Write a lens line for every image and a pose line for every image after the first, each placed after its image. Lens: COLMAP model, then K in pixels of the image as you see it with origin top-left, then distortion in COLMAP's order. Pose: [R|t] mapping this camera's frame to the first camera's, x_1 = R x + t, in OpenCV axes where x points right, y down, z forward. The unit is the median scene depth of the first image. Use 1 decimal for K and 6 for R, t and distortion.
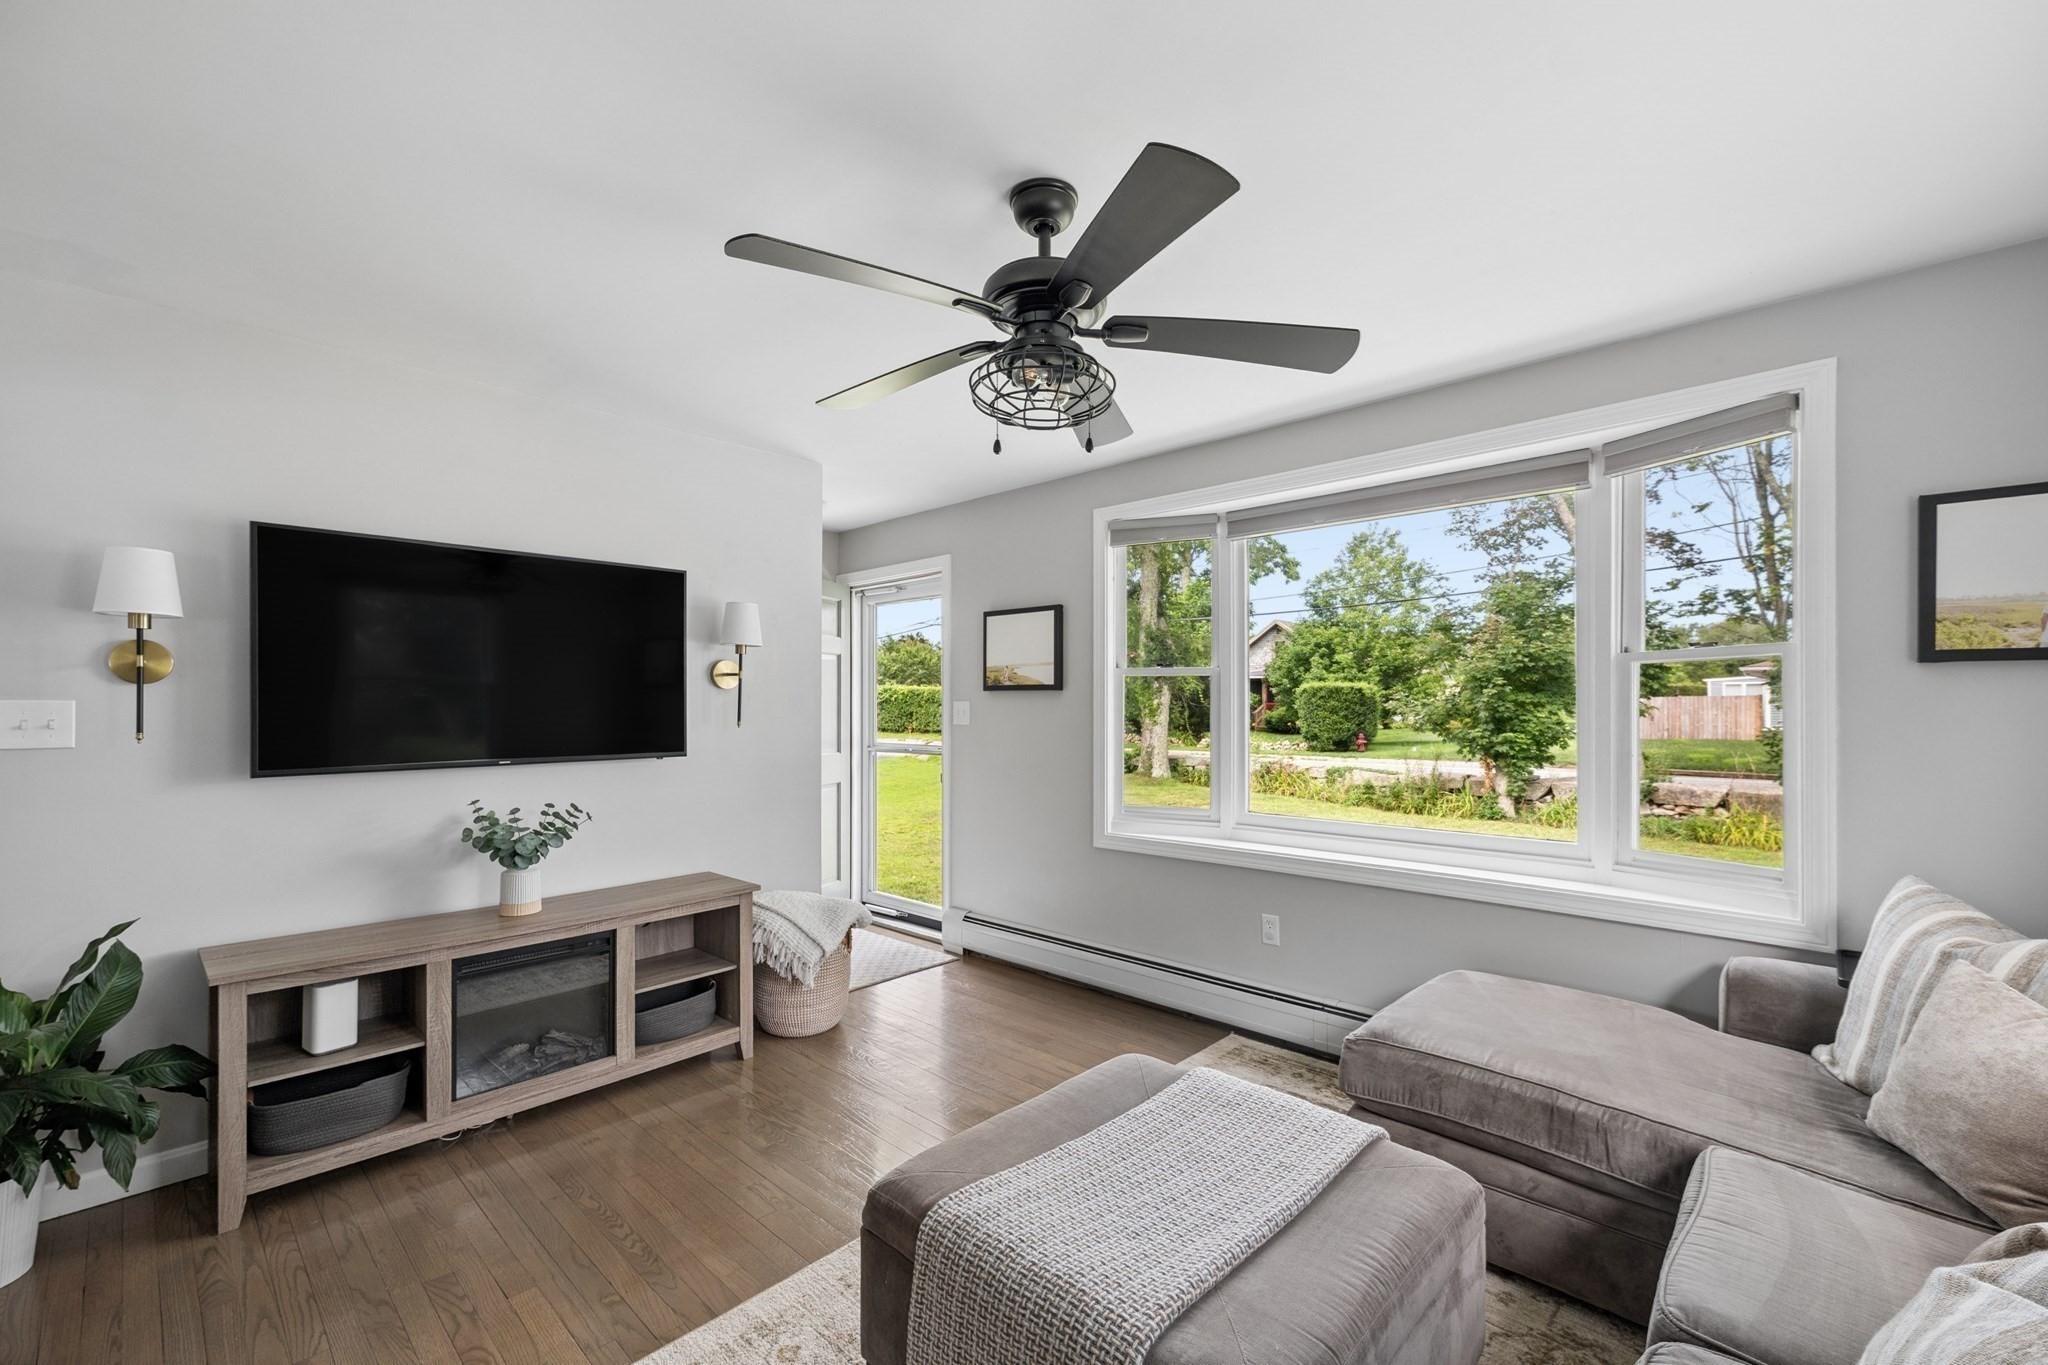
lens RADIAL K [[840.0, 0, 1029.2], [0, 840.0, 687.5], [0, 0, 1]] dist [-0.000060, 0.000146]
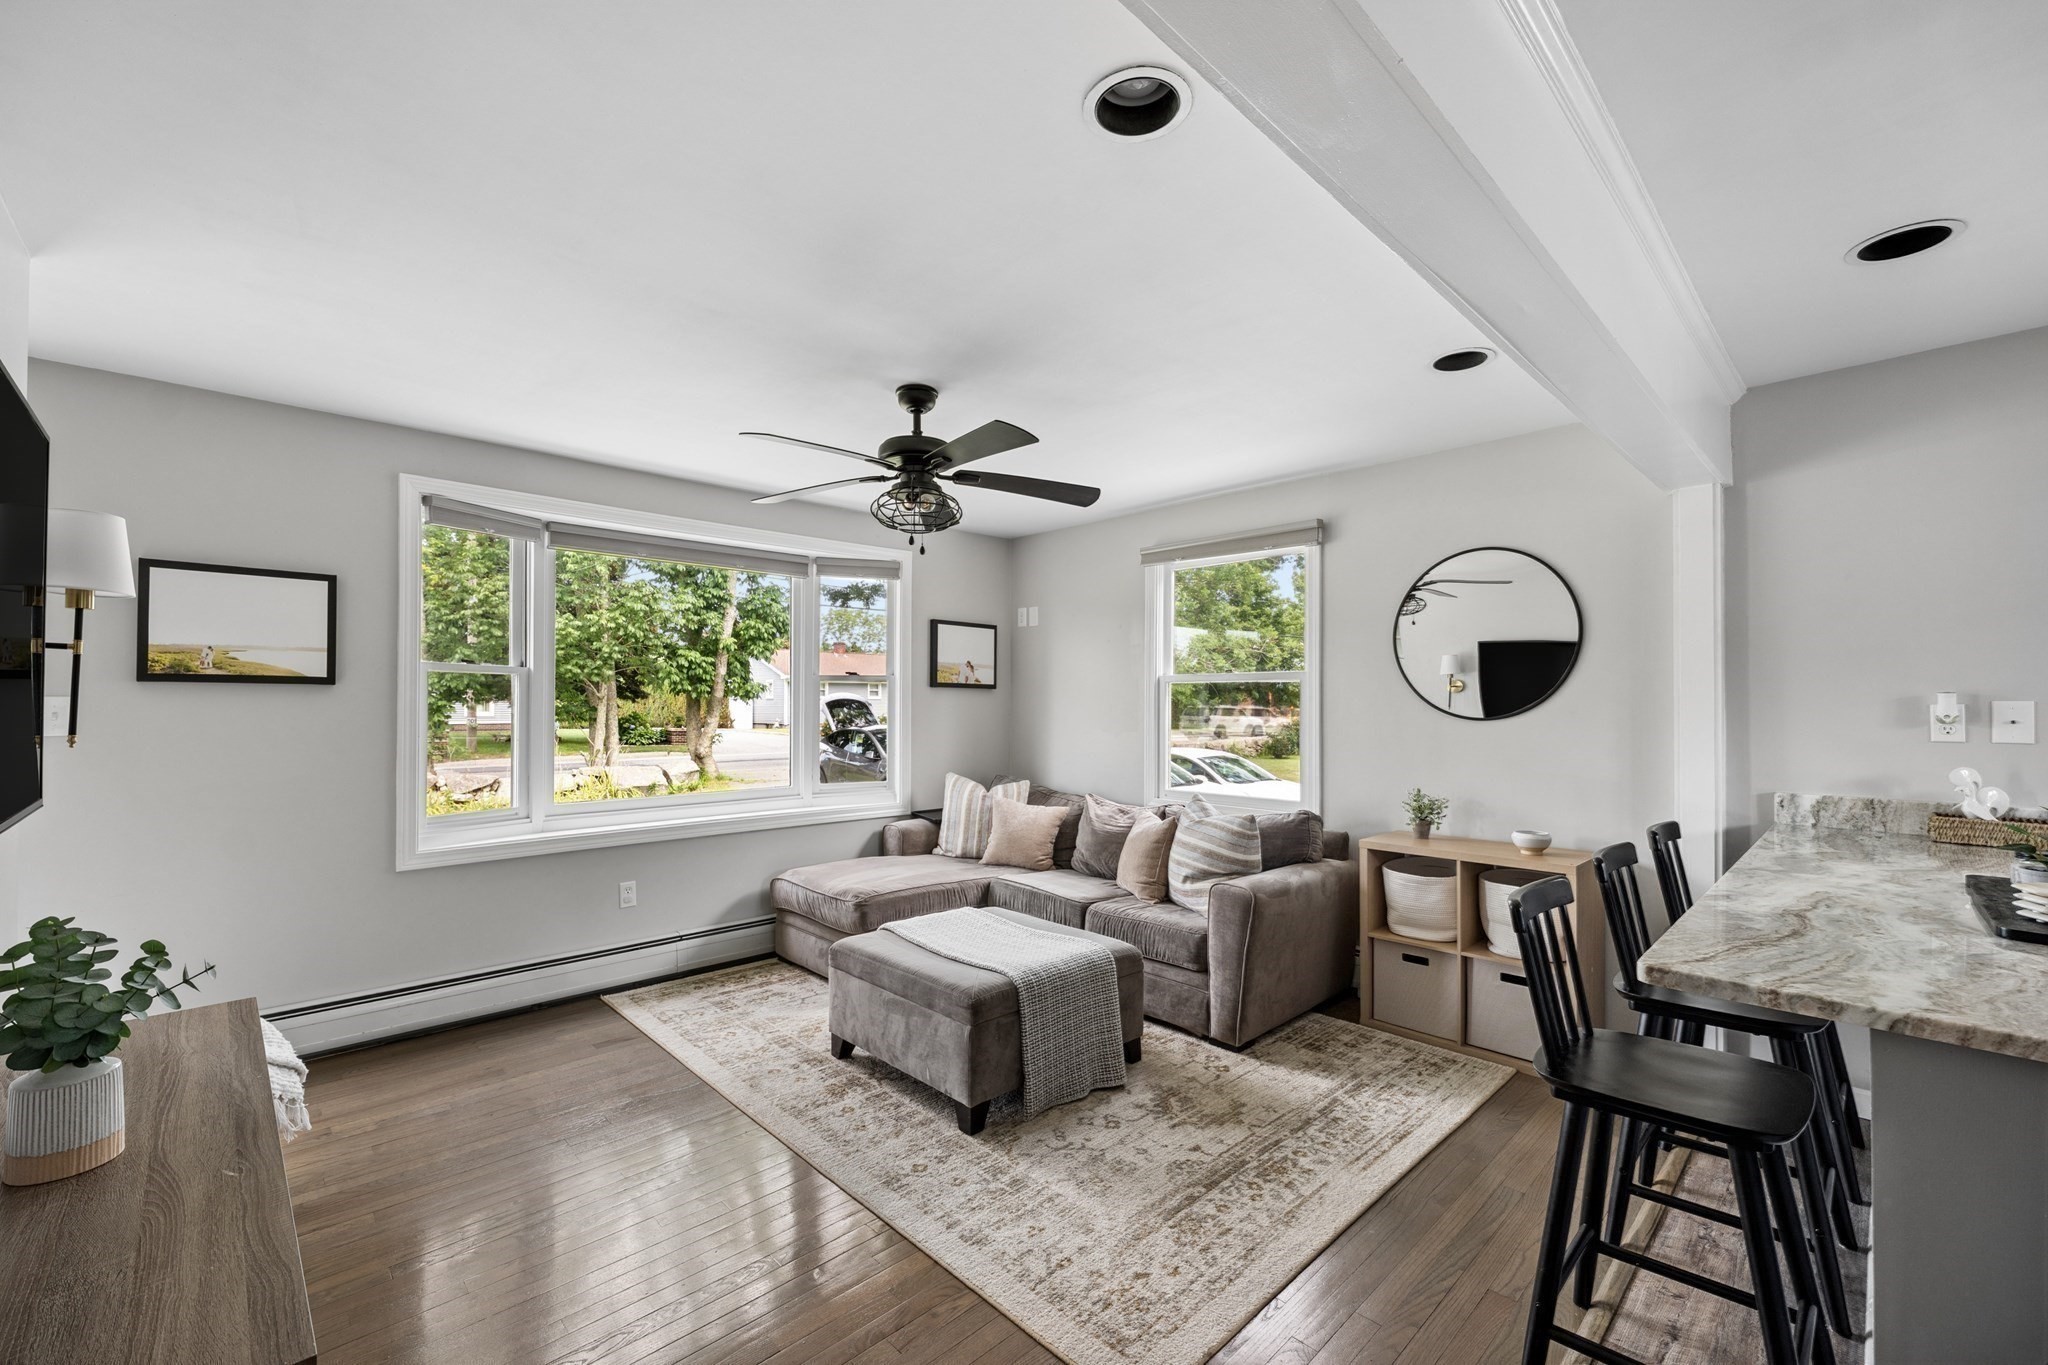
lens RADIAL K [[840.0, 0, 1029.2], [0, 840.0, 687.5], [0, 0, 1]] dist [-0.000060, 0.000146]
pose [[0.044062, 0.019571, 0.998837, -0.890369], [-0.023530, 0.999551, -0.018547, 0.006115], [-0.998752, -0.022685, 0.044503, 0.399210]]
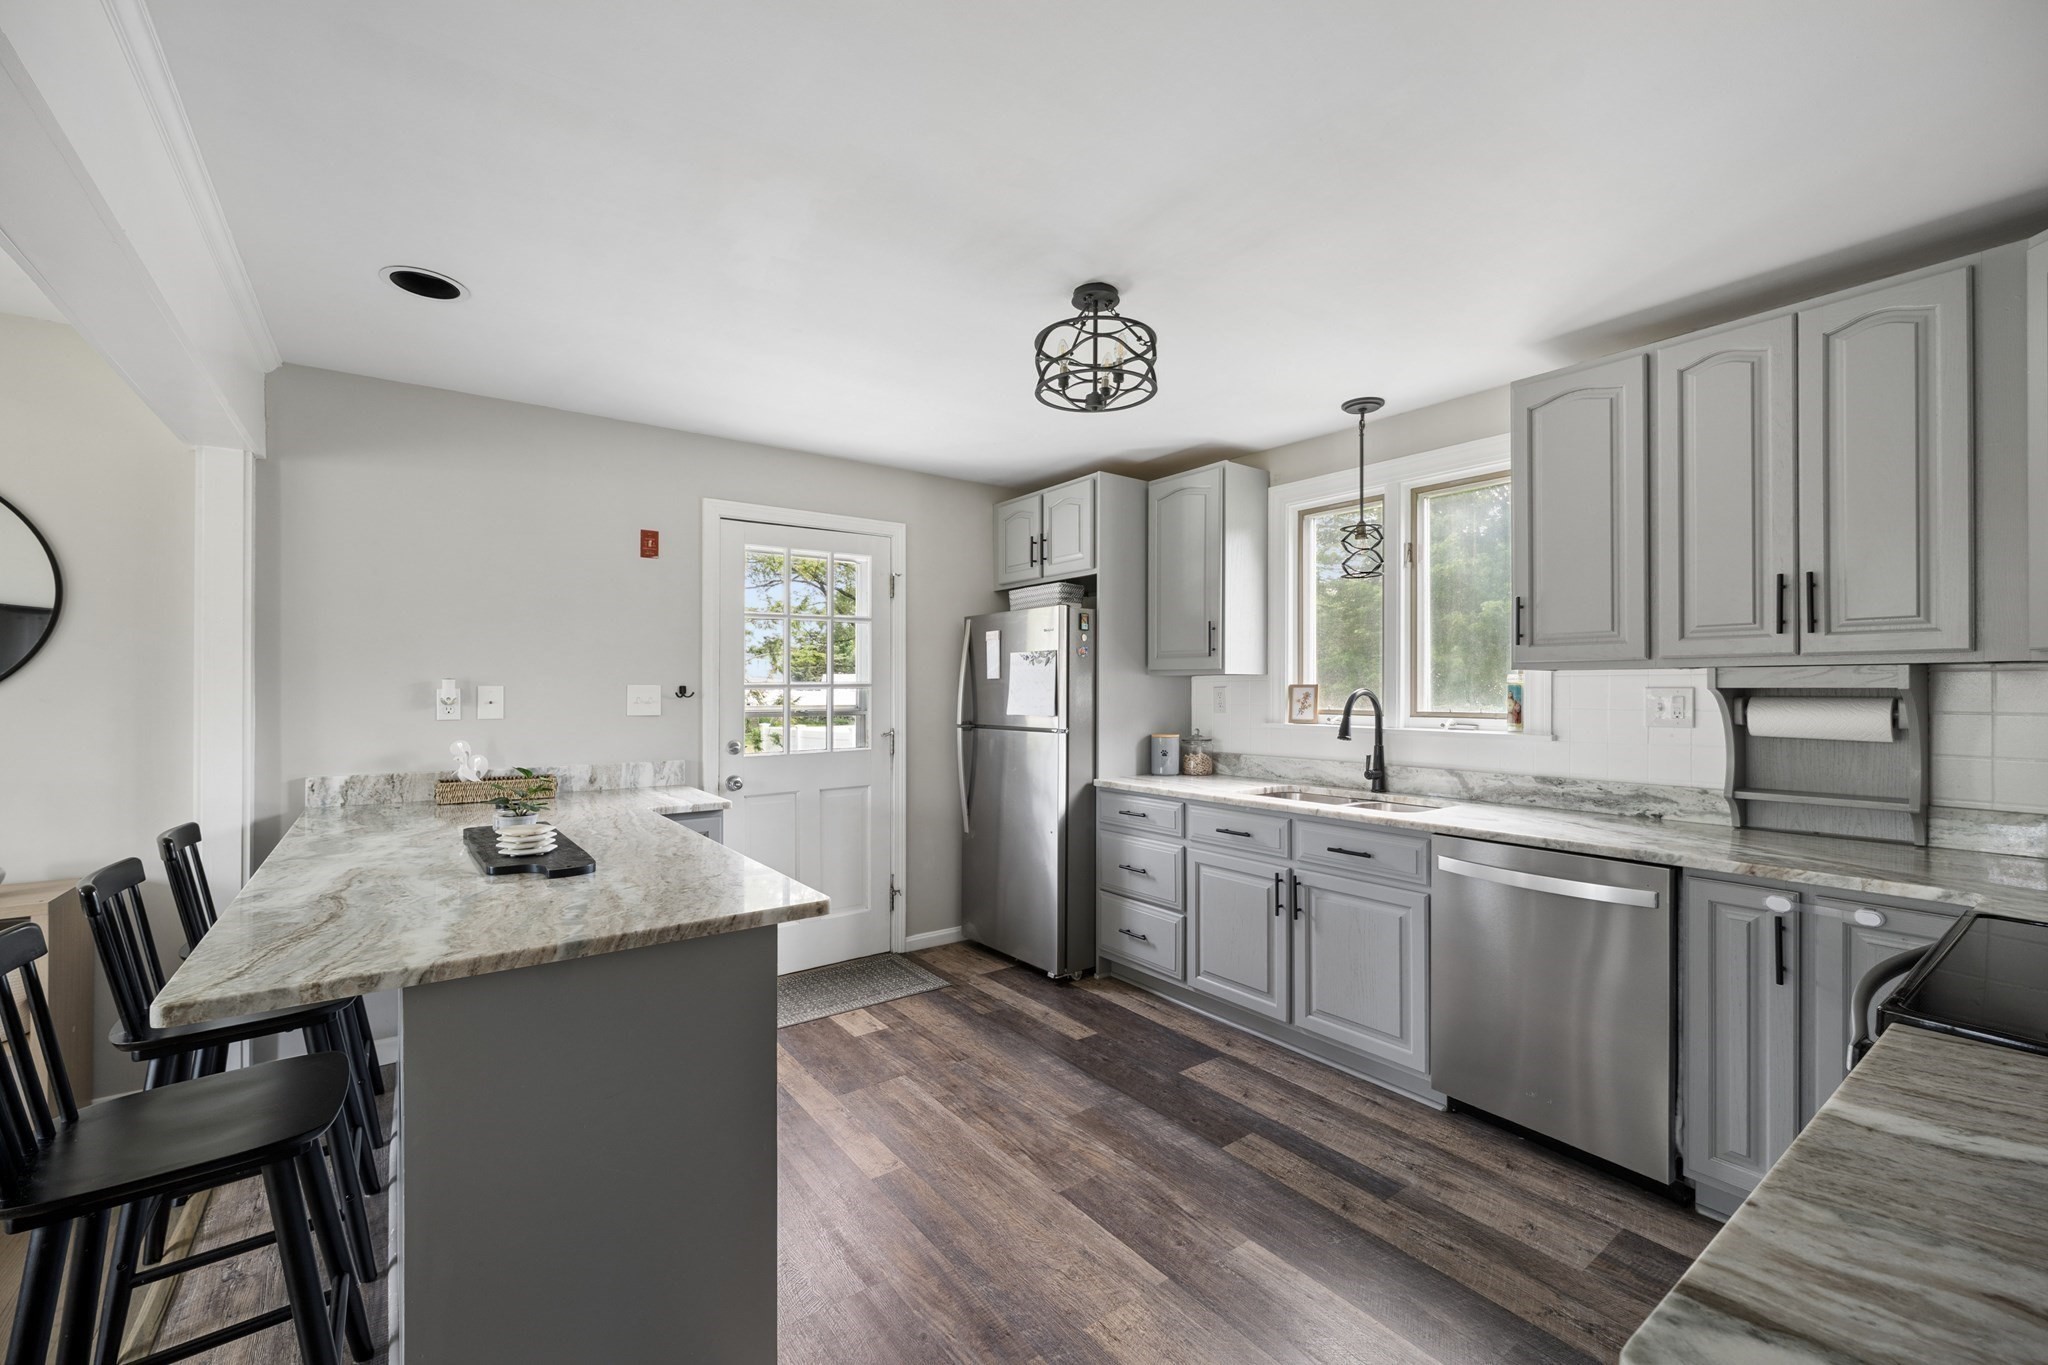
lens RADIAL K [[840.0, 0, 1029.2], [0, 840.0, 687.5], [0, 0, 1]] dist [-0.000060, 0.000146]
pose [[-0.984862, 0.003113, 0.173315, -0.611060], [-0.000707, 0.999758, -0.021977, 0.005015], [-0.173341, -0.021767, -0.984621, 0.272743]]
